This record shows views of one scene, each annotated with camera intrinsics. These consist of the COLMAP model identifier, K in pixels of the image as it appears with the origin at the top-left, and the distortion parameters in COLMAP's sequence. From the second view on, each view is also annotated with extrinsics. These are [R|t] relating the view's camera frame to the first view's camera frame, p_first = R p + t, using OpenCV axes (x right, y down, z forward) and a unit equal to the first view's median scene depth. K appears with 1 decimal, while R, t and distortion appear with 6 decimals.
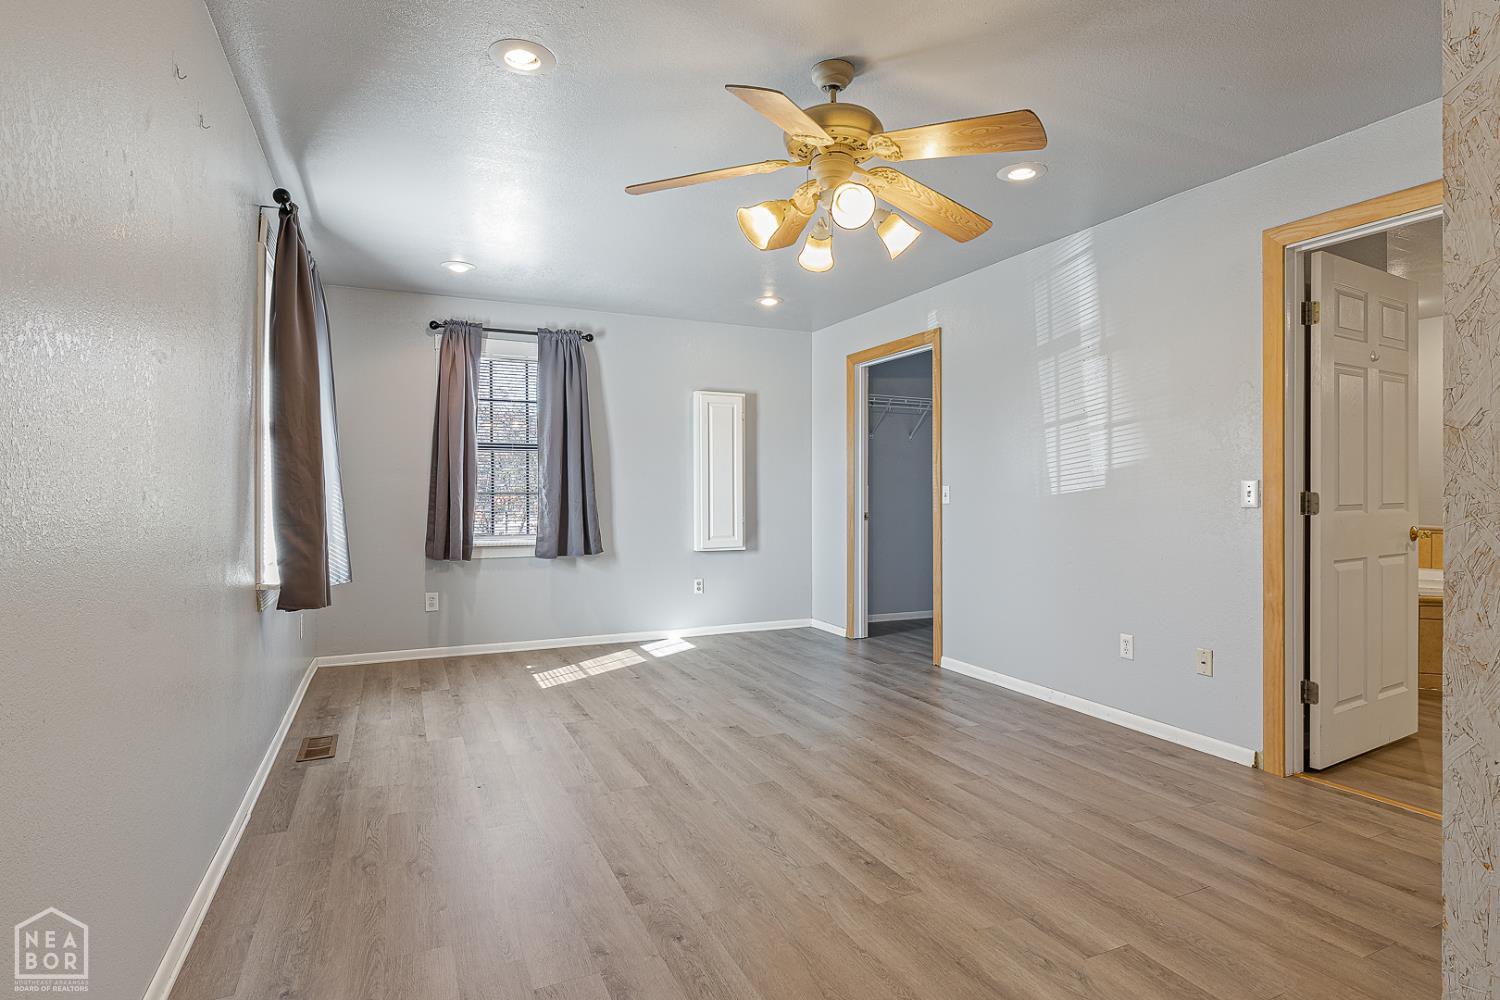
lens RADIAL K [[773.9, 0, 753.7], [0, 773.9, 492.7], [0, 0, 1]] dist [-0.004240, 0.001219]
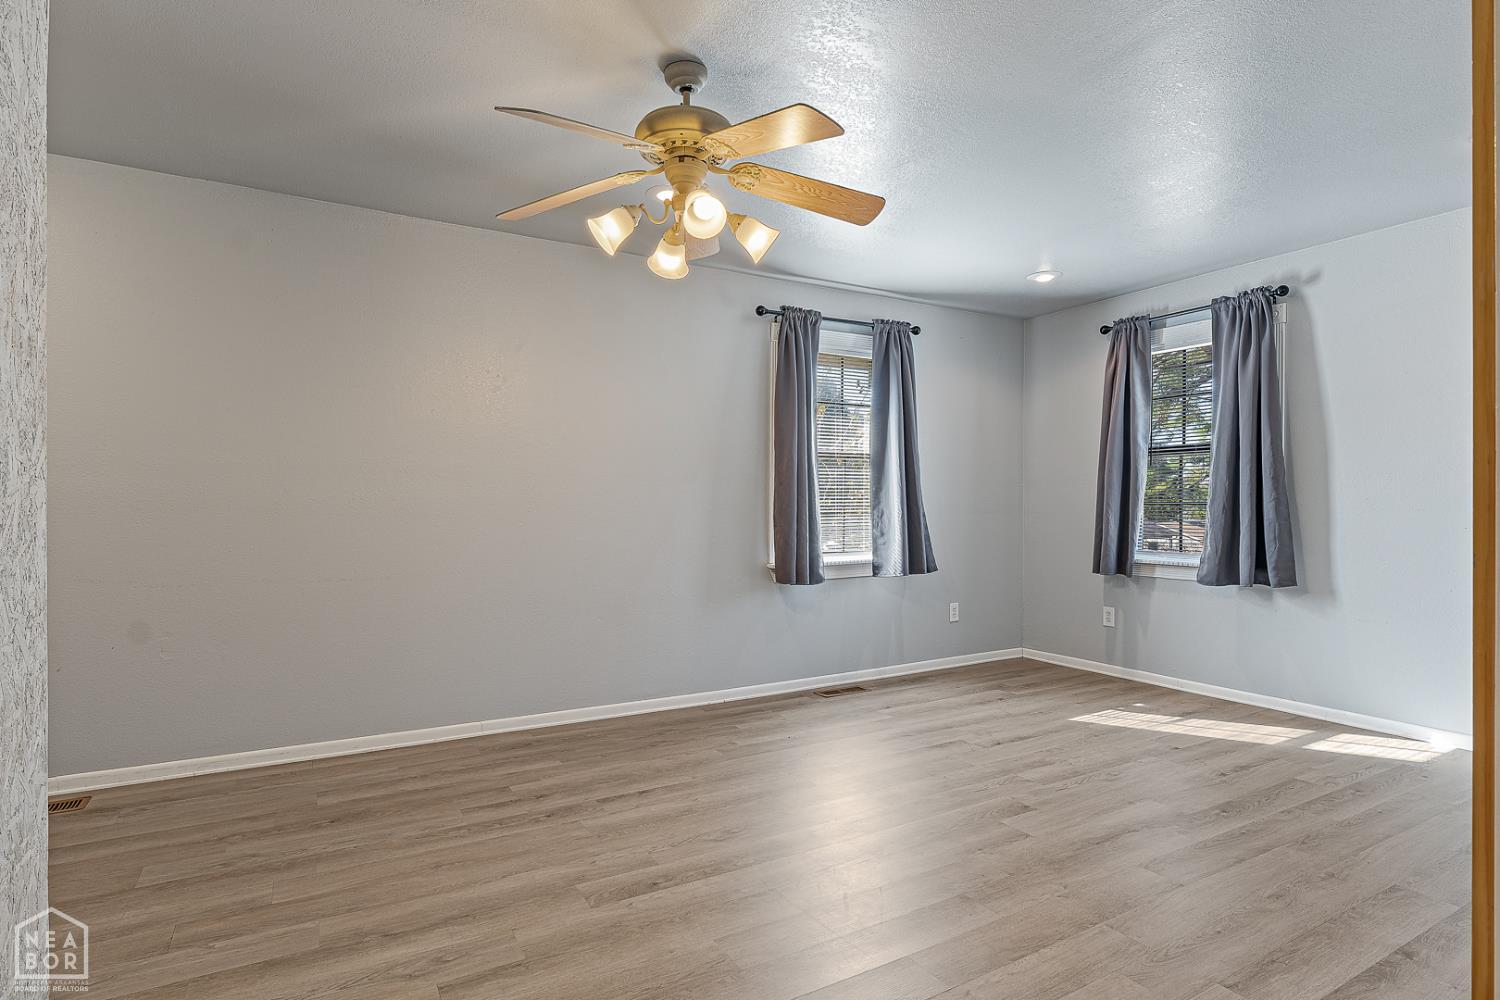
lens RADIAL K [[773.9, 0, 740.8], [0, 773.9, 507.9], [0, 0, 1]] dist [-0.004240, 0.001219]
pose [[0.076643, 0.001101, -0.997058, 0.619378], [0.004770, 0.999988, 0.001471, 0.002251], [0.997047, -0.004869, 0.076637, 0.568749]]
